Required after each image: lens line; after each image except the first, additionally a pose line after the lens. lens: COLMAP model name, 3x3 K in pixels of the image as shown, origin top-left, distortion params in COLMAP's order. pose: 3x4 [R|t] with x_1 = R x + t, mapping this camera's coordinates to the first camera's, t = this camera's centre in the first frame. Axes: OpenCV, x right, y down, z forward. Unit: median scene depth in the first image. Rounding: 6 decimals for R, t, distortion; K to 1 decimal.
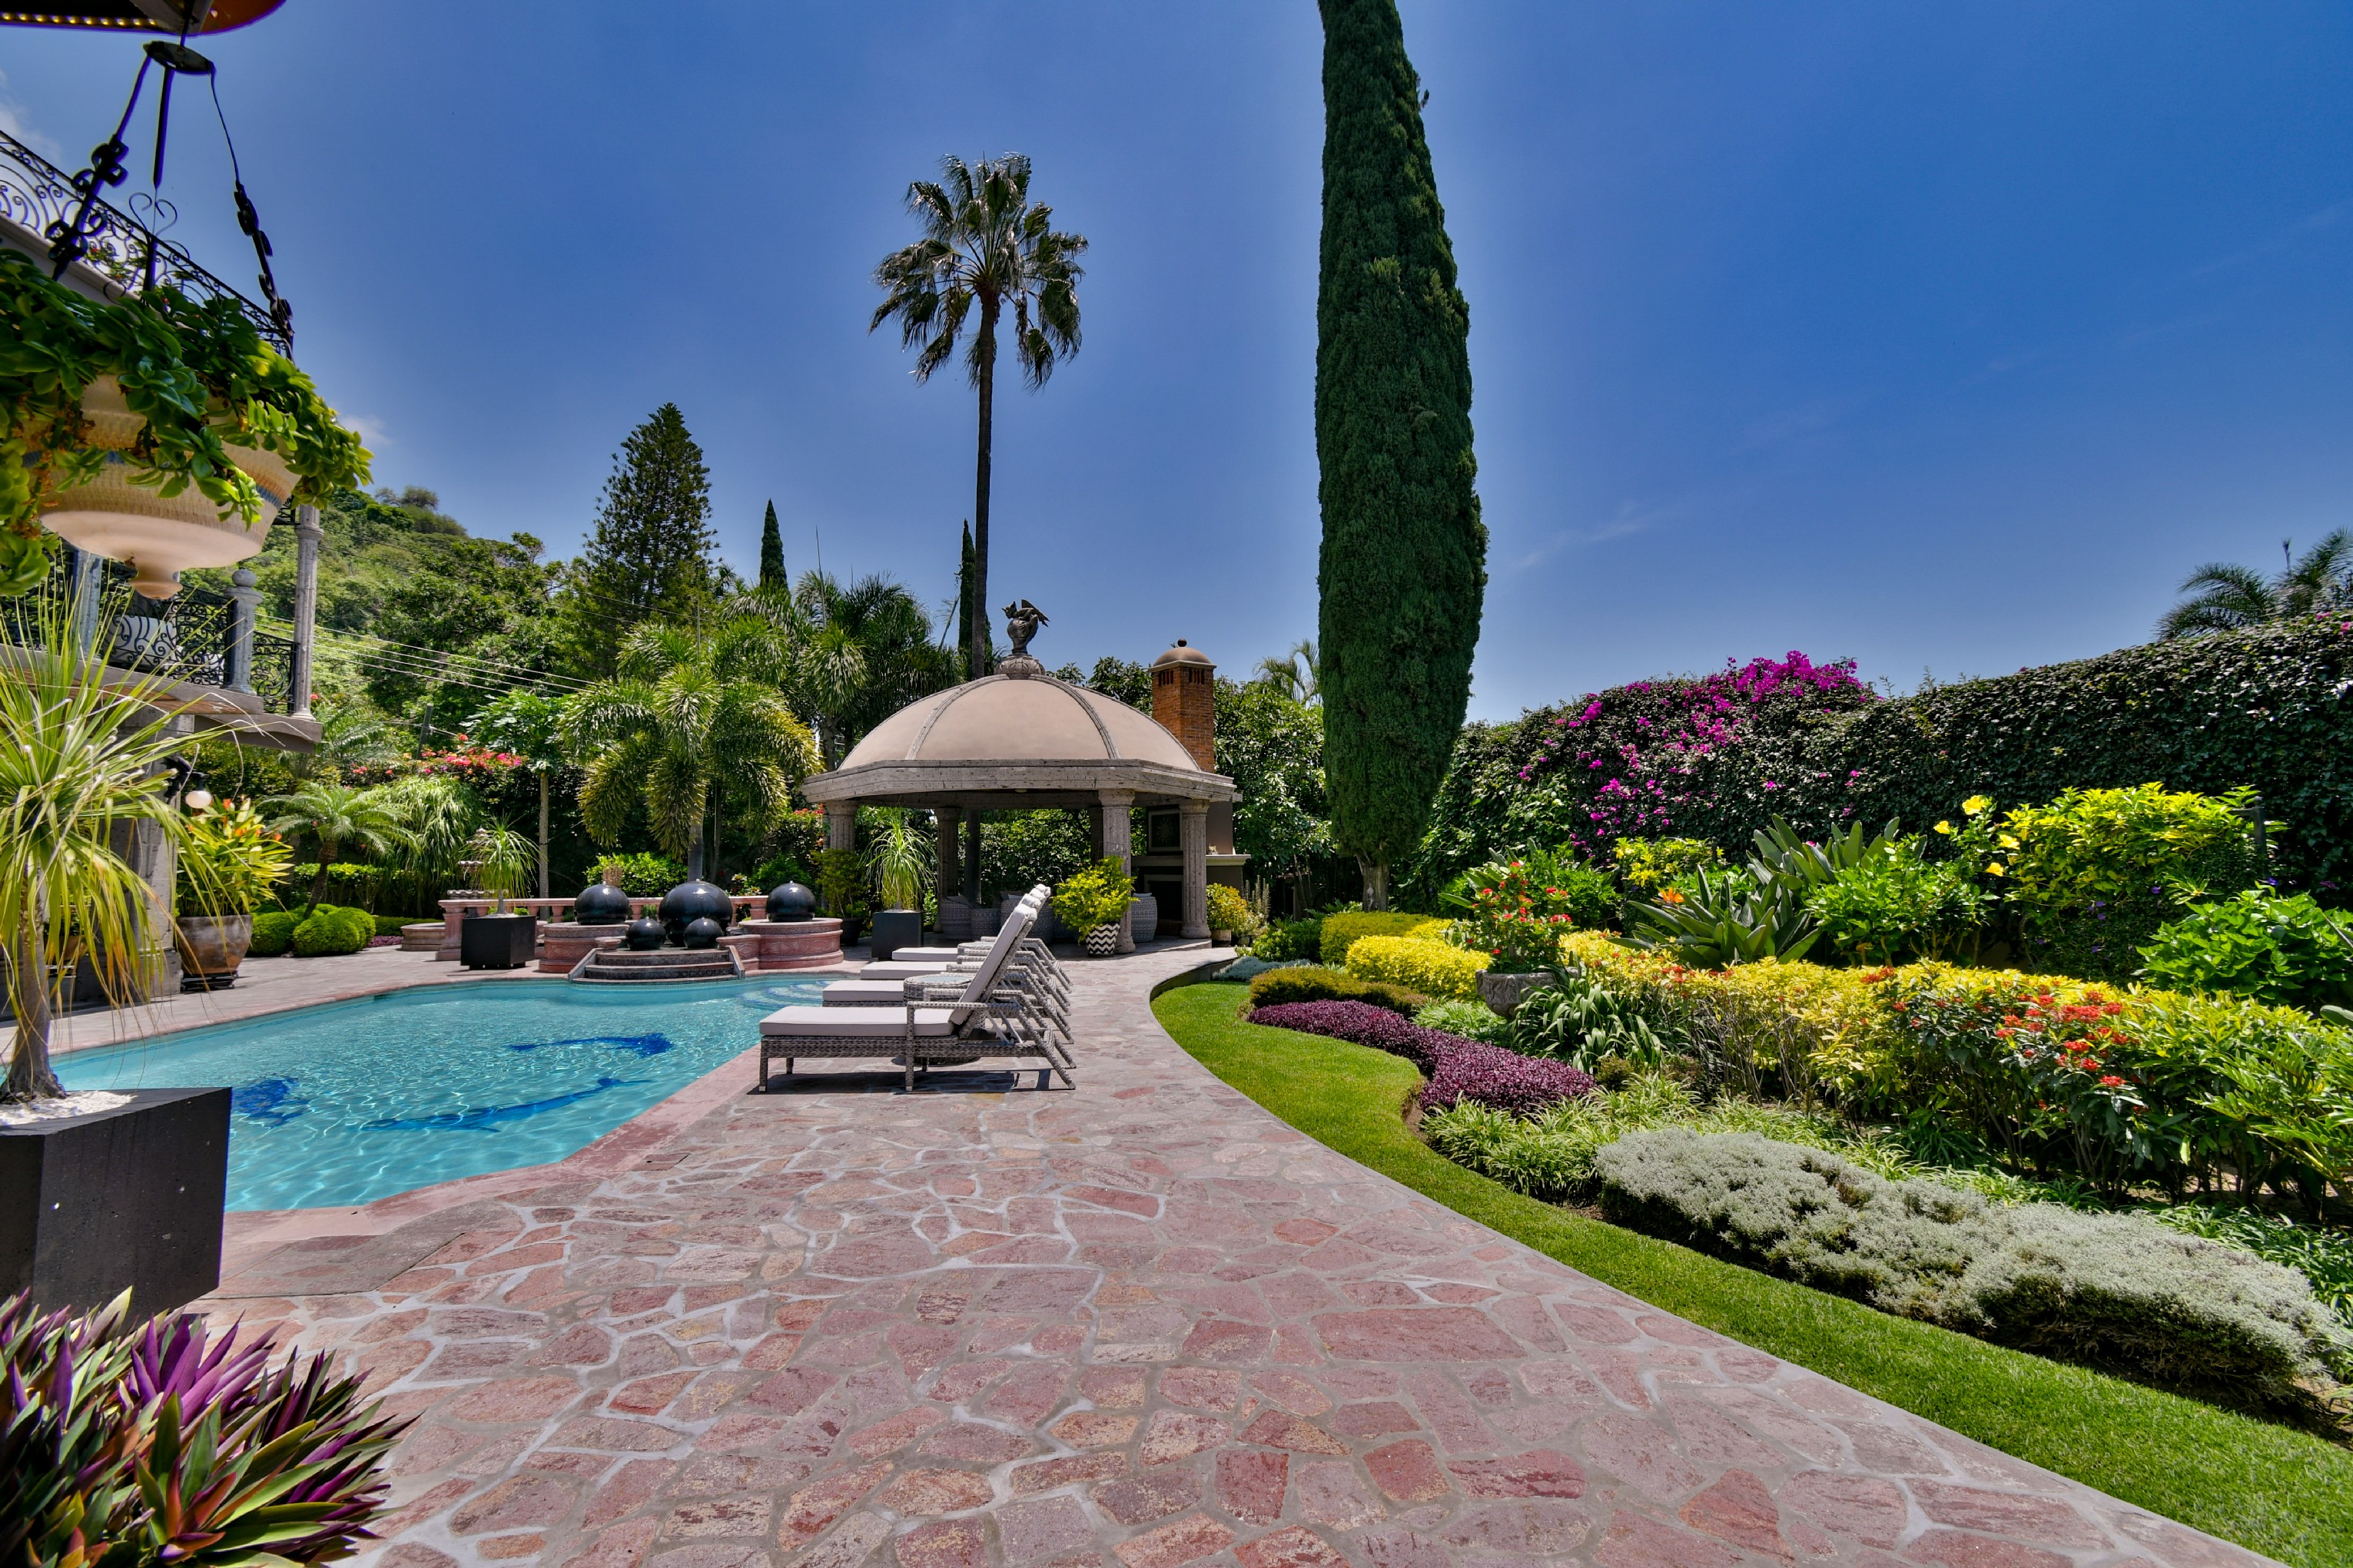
lens RADIAL K [[1075.8, 0, 1151.0], [0, 1075.8, 790.4], [0, 0, 1]] dist [0.009708, -0.000242]
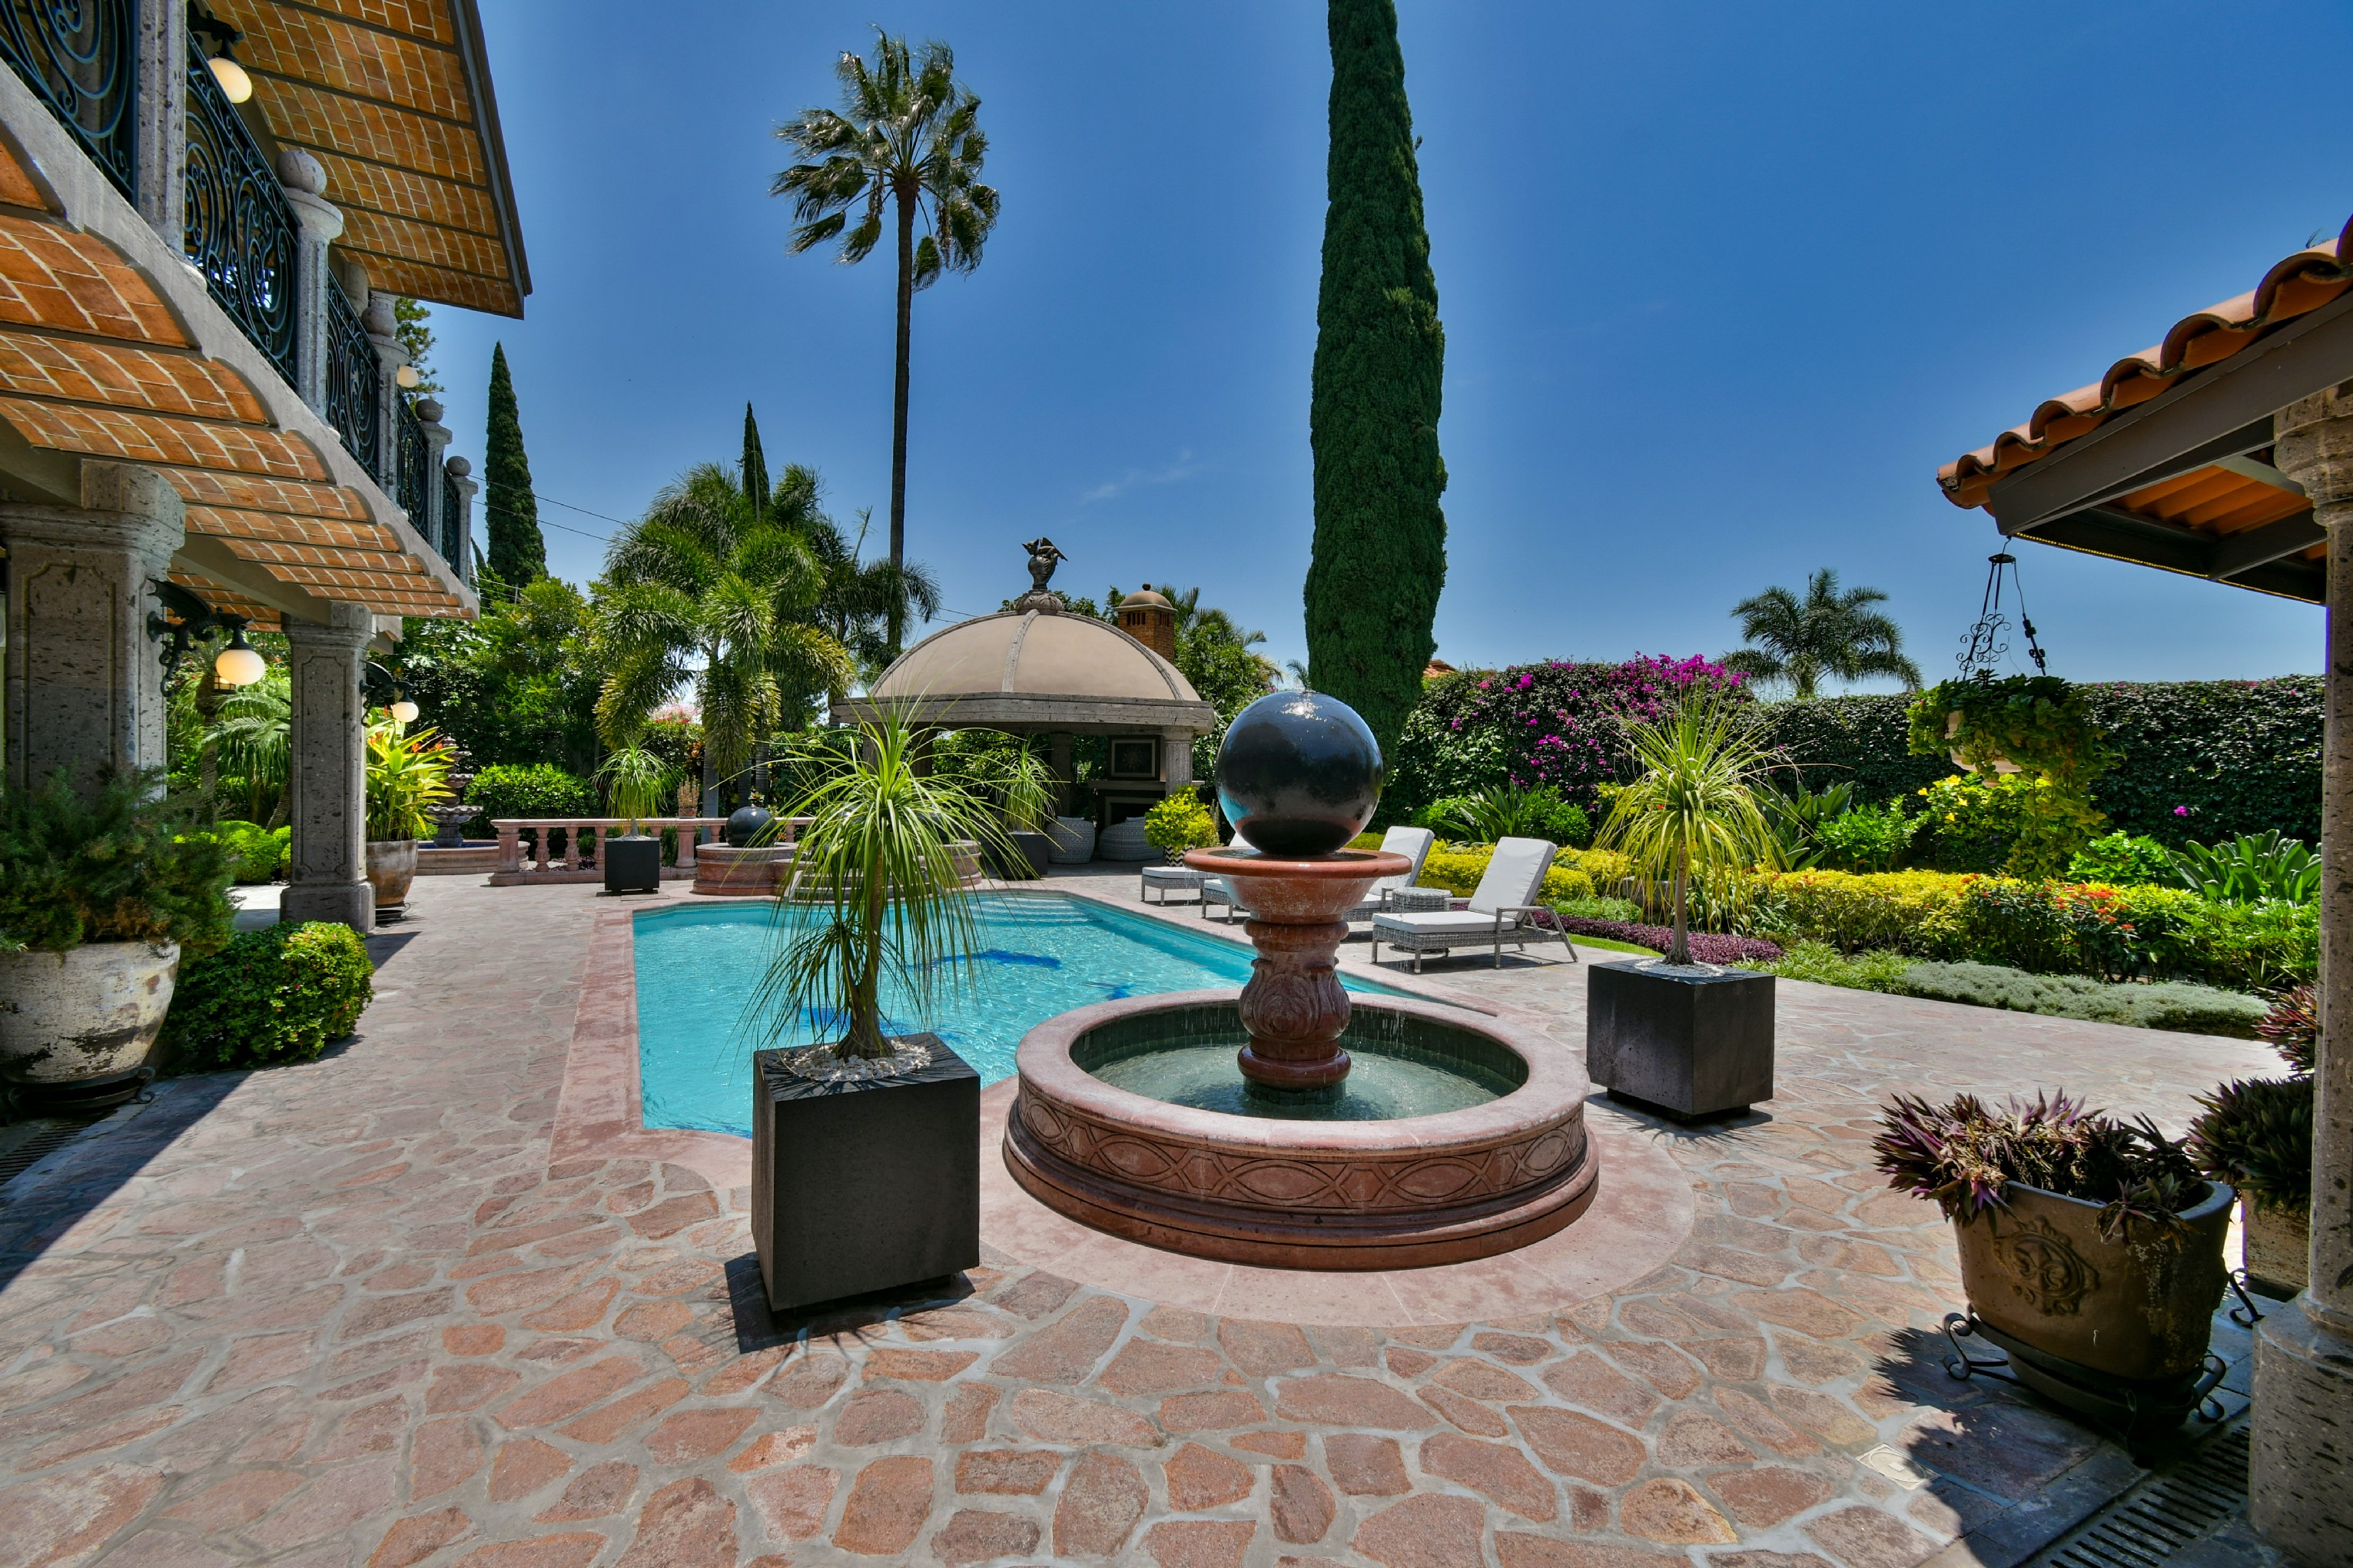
lens RADIAL K [[1088.3, 0, 1184.8], [0, 1088.3, 791.9], [0, 0, 1]] dist [0.015328, 0.000069]
pose [[0.921875, 0.015077, 0.387194, -0.461718], [-0.047961, 0.995999, 0.075409, -0.018476], [-0.384507, -0.088088, 0.918909, -0.066582]]
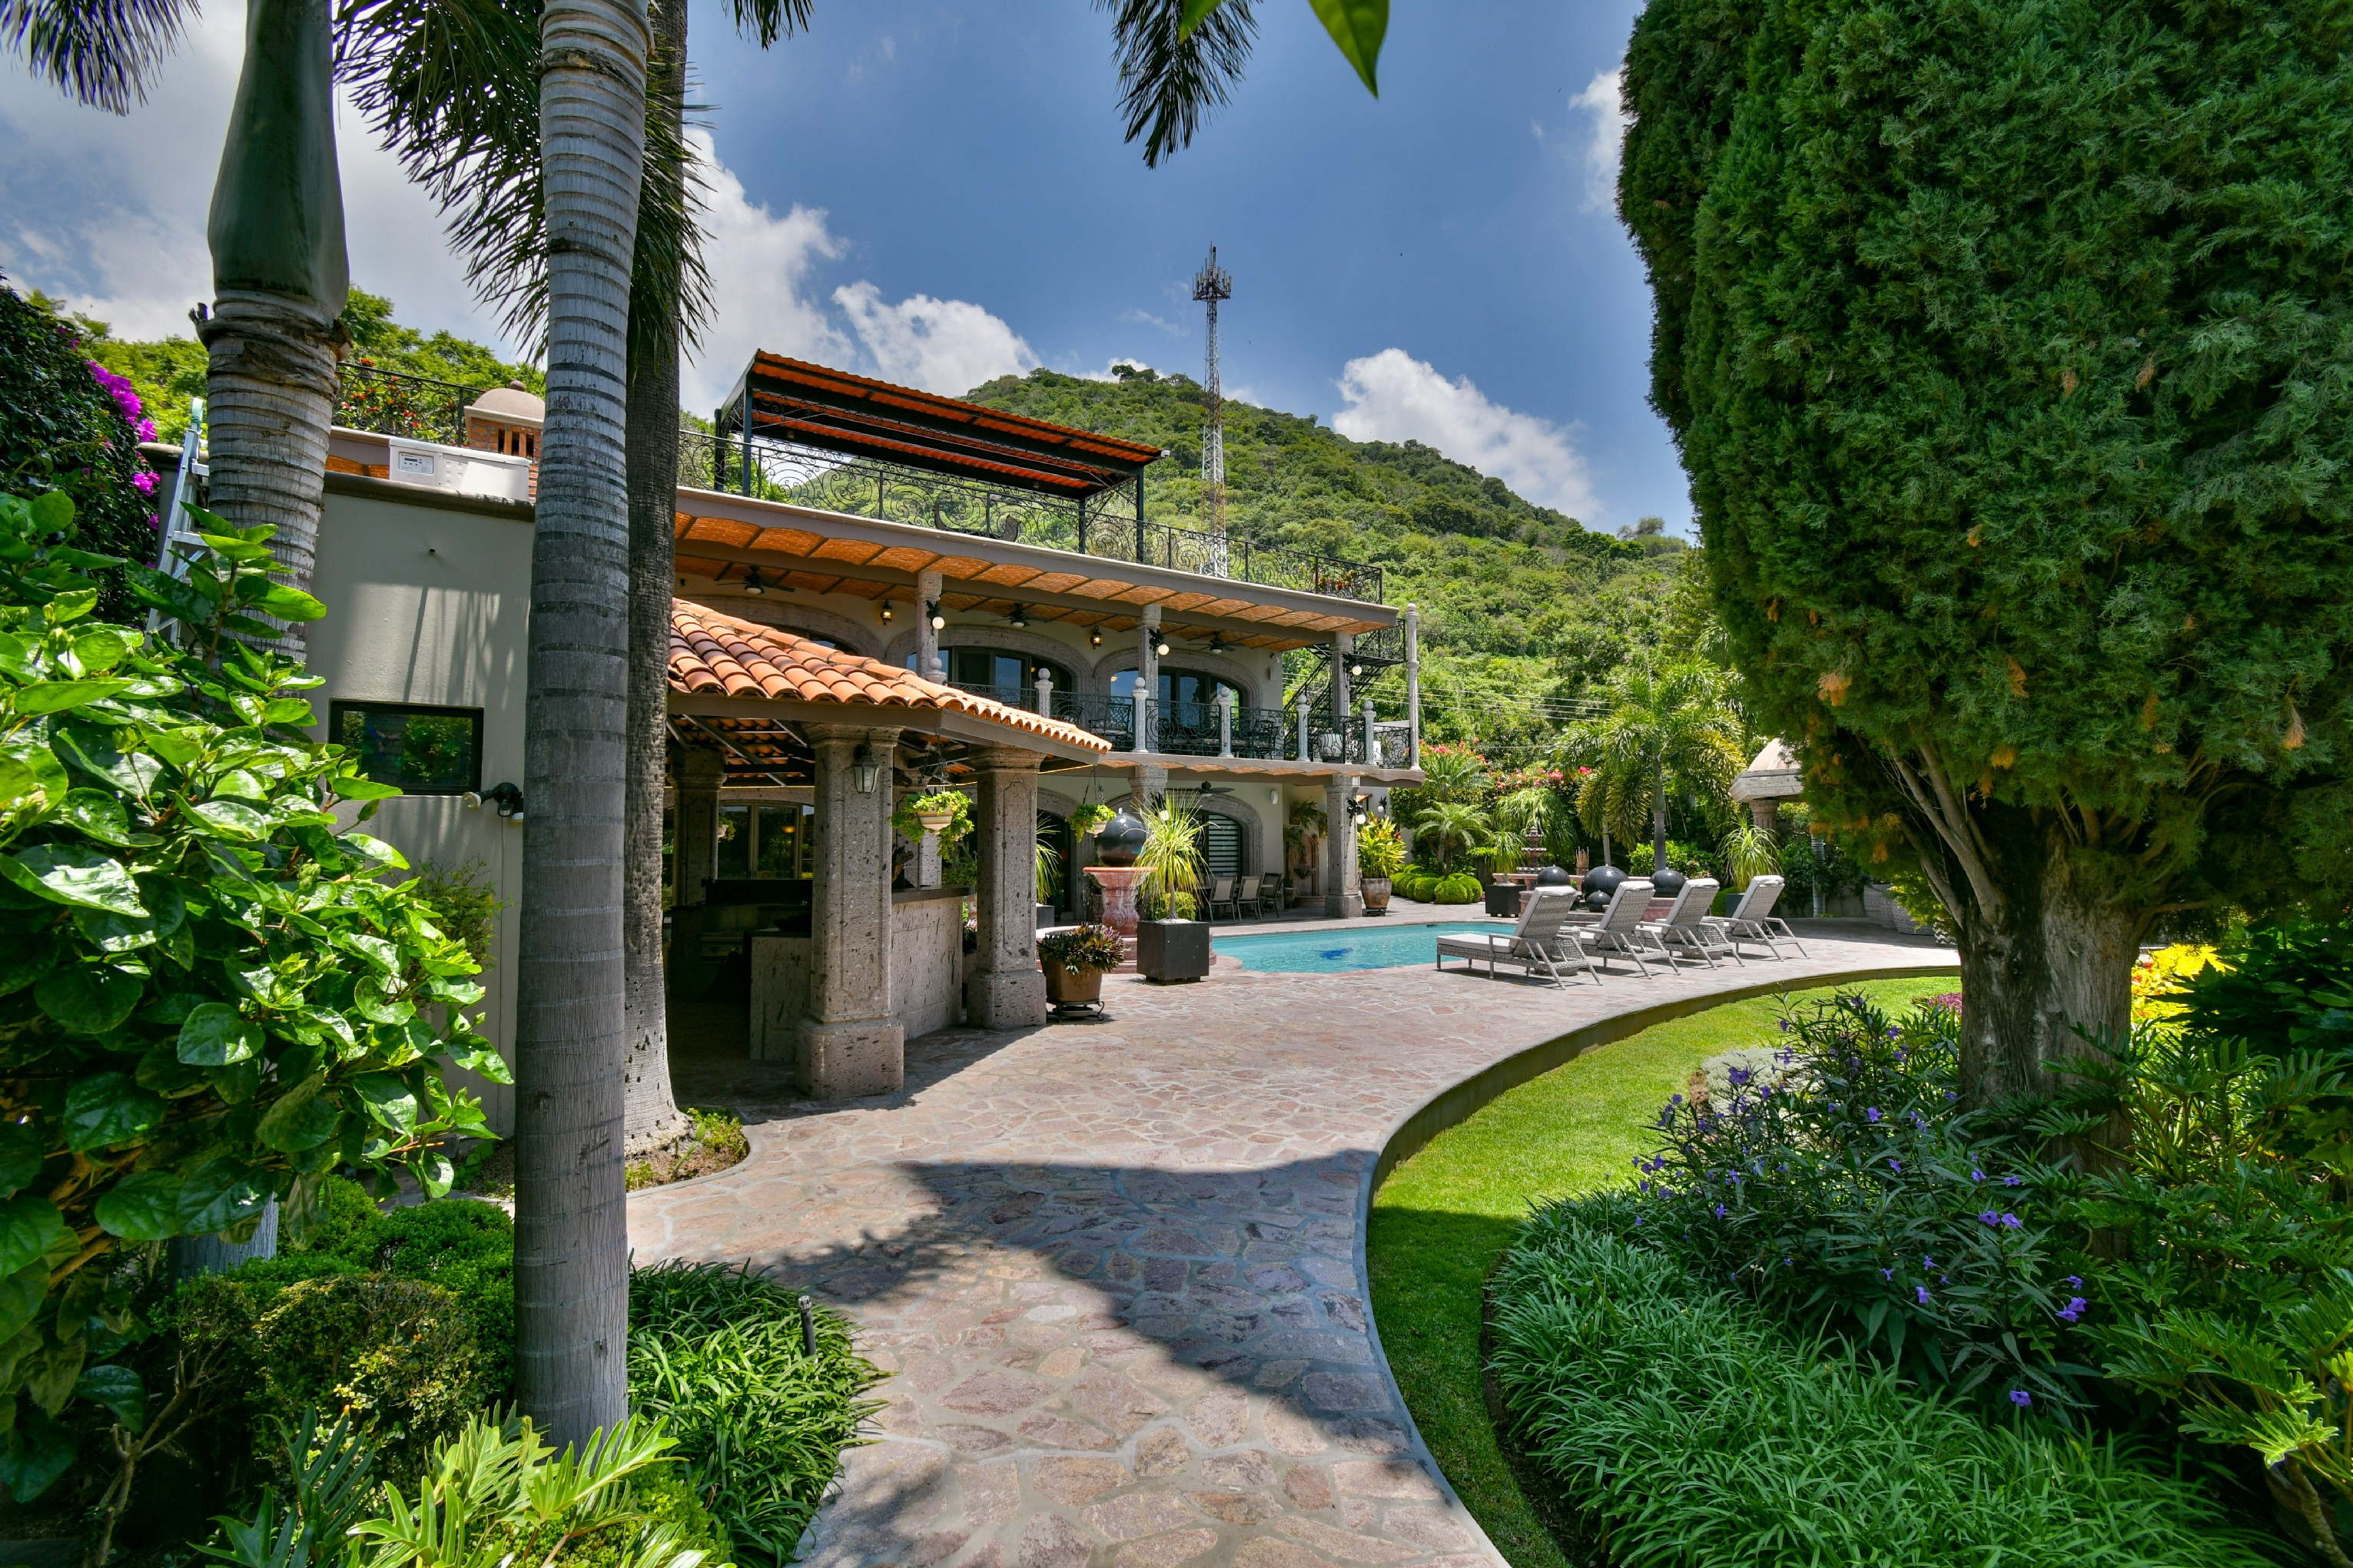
lens RADIAL K [[1075.8, 0, 1151.0], [0, 1075.8, 790.4], [0, 0, 1]] dist [0.009708, -0.000242]
pose [[0.466207, -0.038523, -0.883837, 0.496161], [0.061412, 0.998051, -0.011108, -0.033416], [0.882542, -0.049100, 0.467664, -0.187818]]
